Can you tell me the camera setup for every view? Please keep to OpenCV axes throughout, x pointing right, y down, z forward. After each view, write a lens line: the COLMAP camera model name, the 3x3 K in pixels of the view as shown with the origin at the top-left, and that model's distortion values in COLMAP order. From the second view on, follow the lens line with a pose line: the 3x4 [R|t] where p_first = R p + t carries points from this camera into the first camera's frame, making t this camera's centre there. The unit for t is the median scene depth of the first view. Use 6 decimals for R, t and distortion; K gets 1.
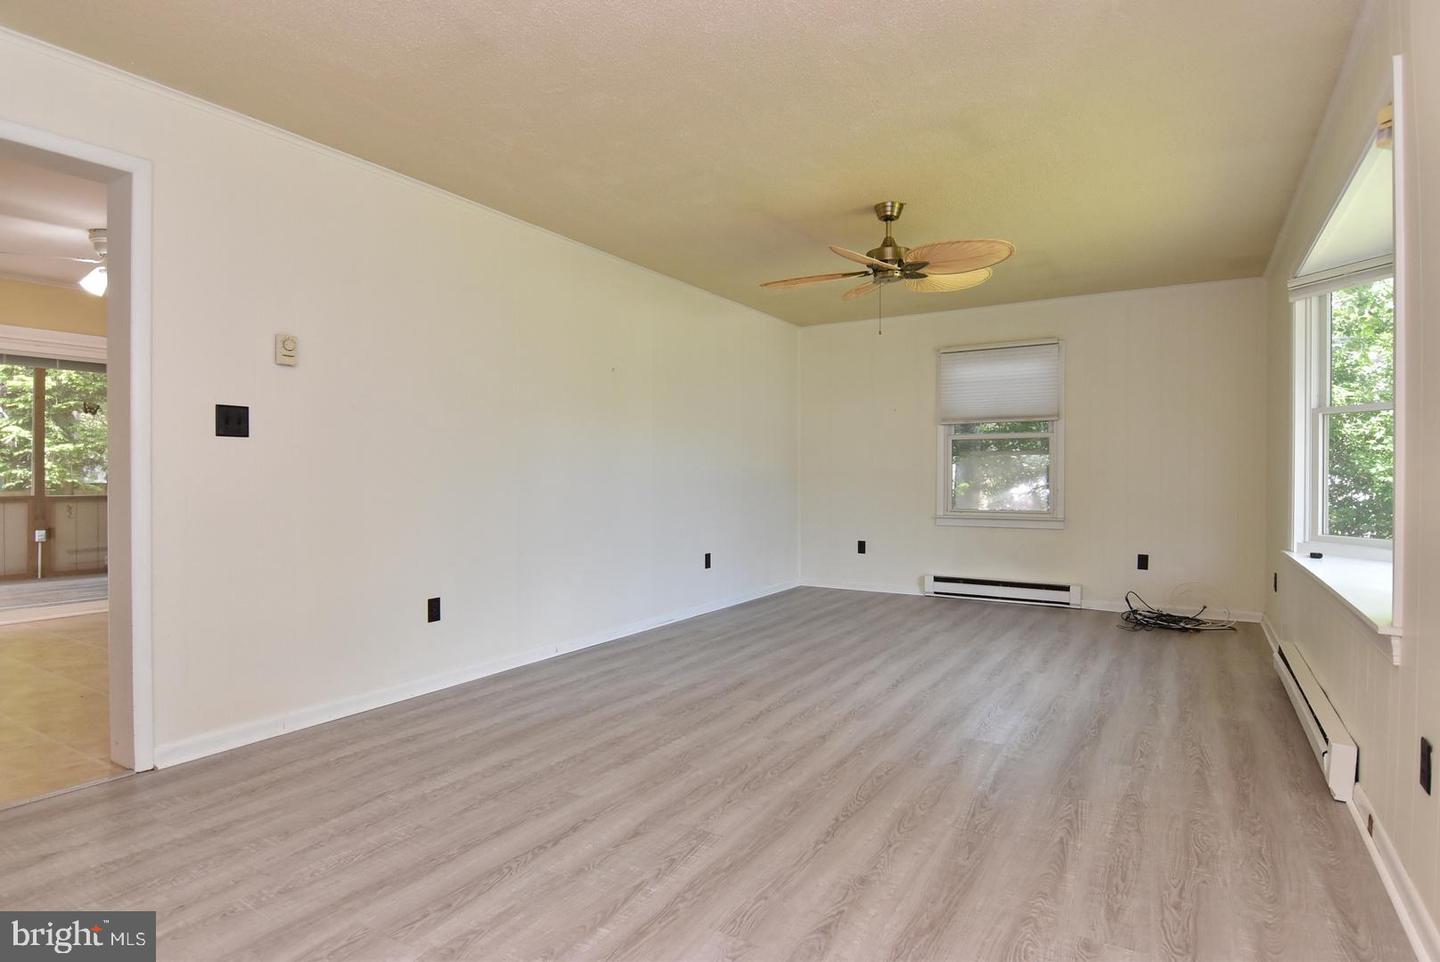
lens RADIAL K [[762.9, 0, 731.3], [0, 762.9, 476.5], [0, 0, 1]] dist [-0.010721, -0.010126]
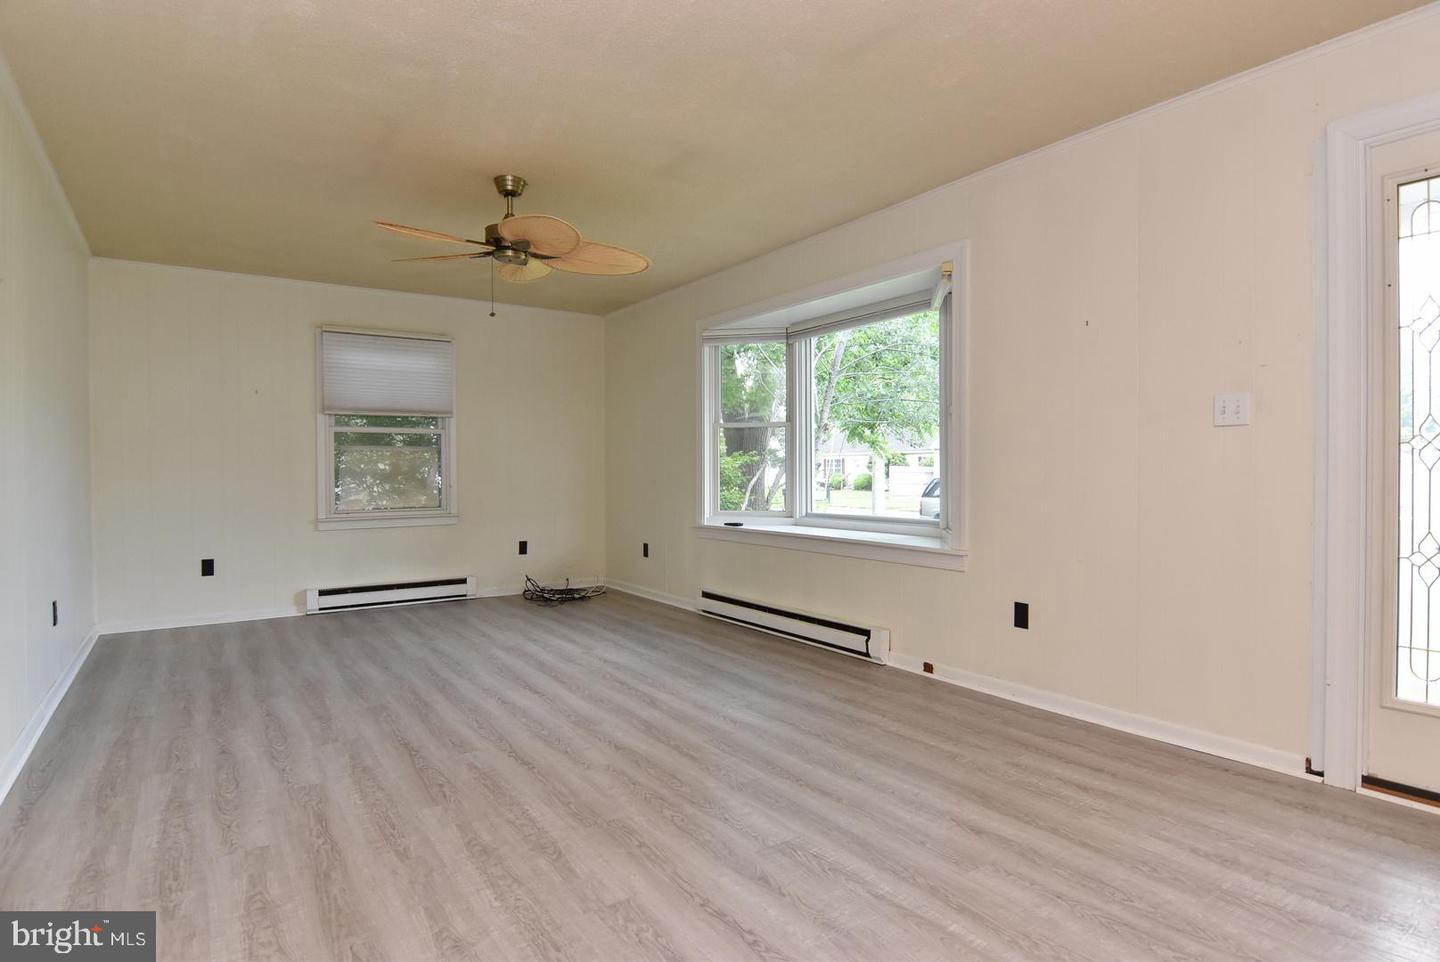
lens RADIAL K [[762.9, 0, 715.0], [0, 762.9, 479.5], [0, 0, 1]] dist [-0.010721, -0.010126]
pose [[0.422137, -0.015423, 0.906401, -0.624809], [0.008699, 0.999878, 0.012962, -0.002184], [-0.906490, 0.002413, 0.422220, 0.452428]]
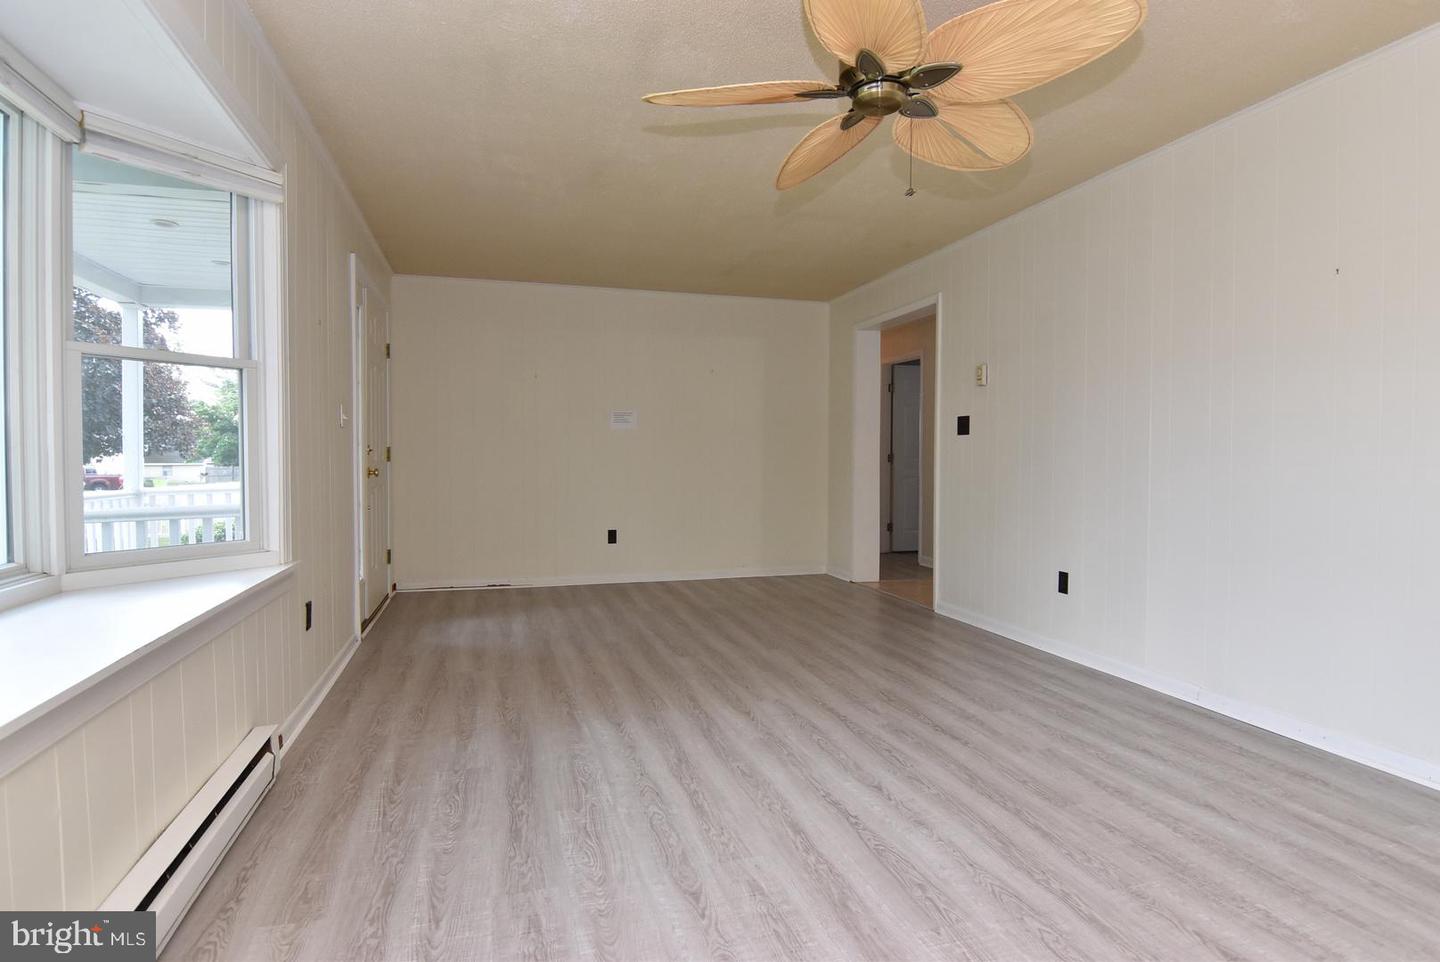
lens RADIAL K [[762.9, 0, 718.2], [0, 762.9, 477.1], [0, 0, 1]] dist [-0.010721, -0.010126]
pose [[-0.678962, 0.018081, -0.733951, 0.822313], [-0.006162, 0.999521, 0.030324, -0.006569], [0.734147, 0.025111, -0.678526, 1.525590]]
